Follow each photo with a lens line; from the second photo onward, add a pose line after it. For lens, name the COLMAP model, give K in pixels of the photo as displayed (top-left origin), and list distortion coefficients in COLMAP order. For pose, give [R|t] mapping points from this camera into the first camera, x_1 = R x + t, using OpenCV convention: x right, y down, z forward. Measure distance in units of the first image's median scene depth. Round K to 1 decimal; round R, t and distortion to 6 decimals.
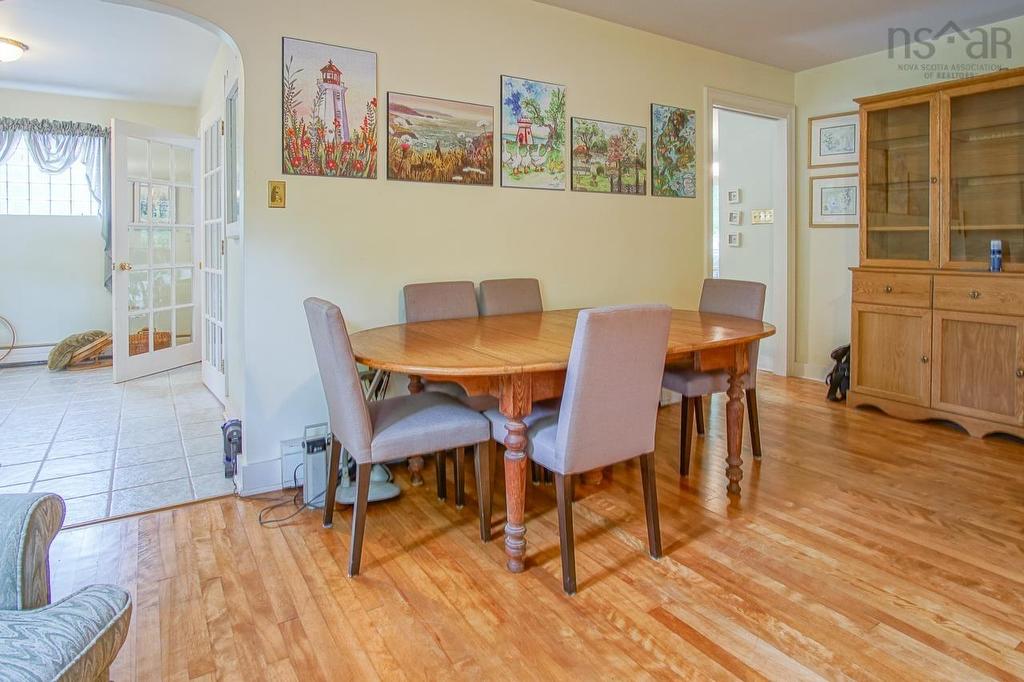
lens RADIAL K [[588.0, 0, 521.8], [0, 588.0, 250.2], [0, 0, 1]] dist [-0.023015, 0.006743]
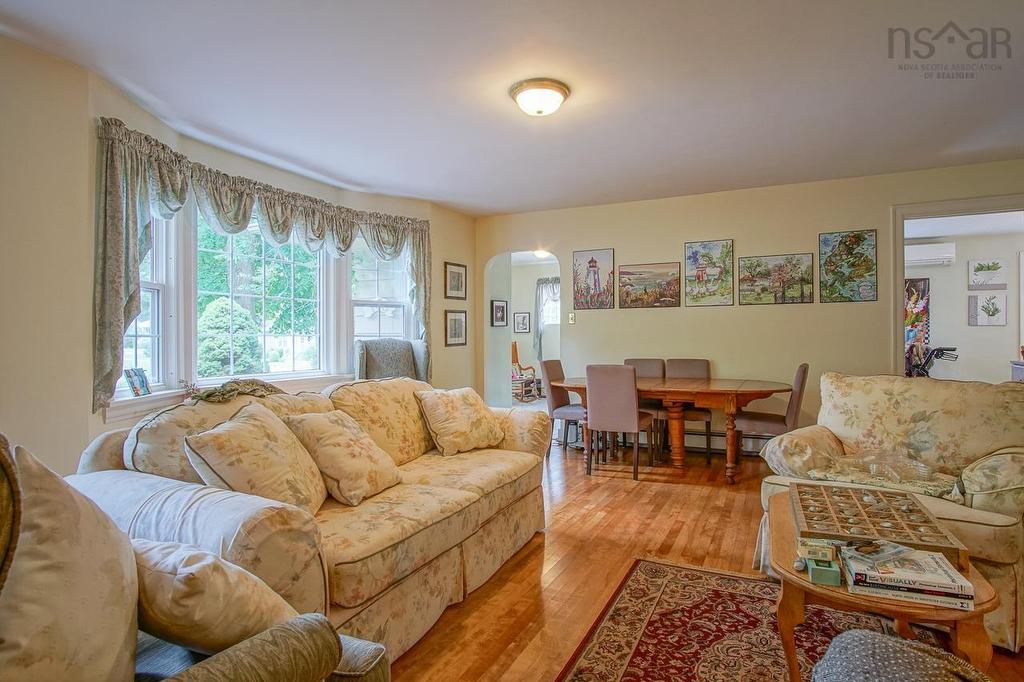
lens RADIAL K [[557.0, 0, 502.7], [0, 557.0, 343.5], [0, 0, 1]] dist [0.000281, 0.001040]
pose [[0.516857, 0.006140, -0.856050, 1.033384], [-0.004769, 0.999979, 0.004293, -0.001867], [0.856058, 0.001864, 0.516876, -0.307218]]
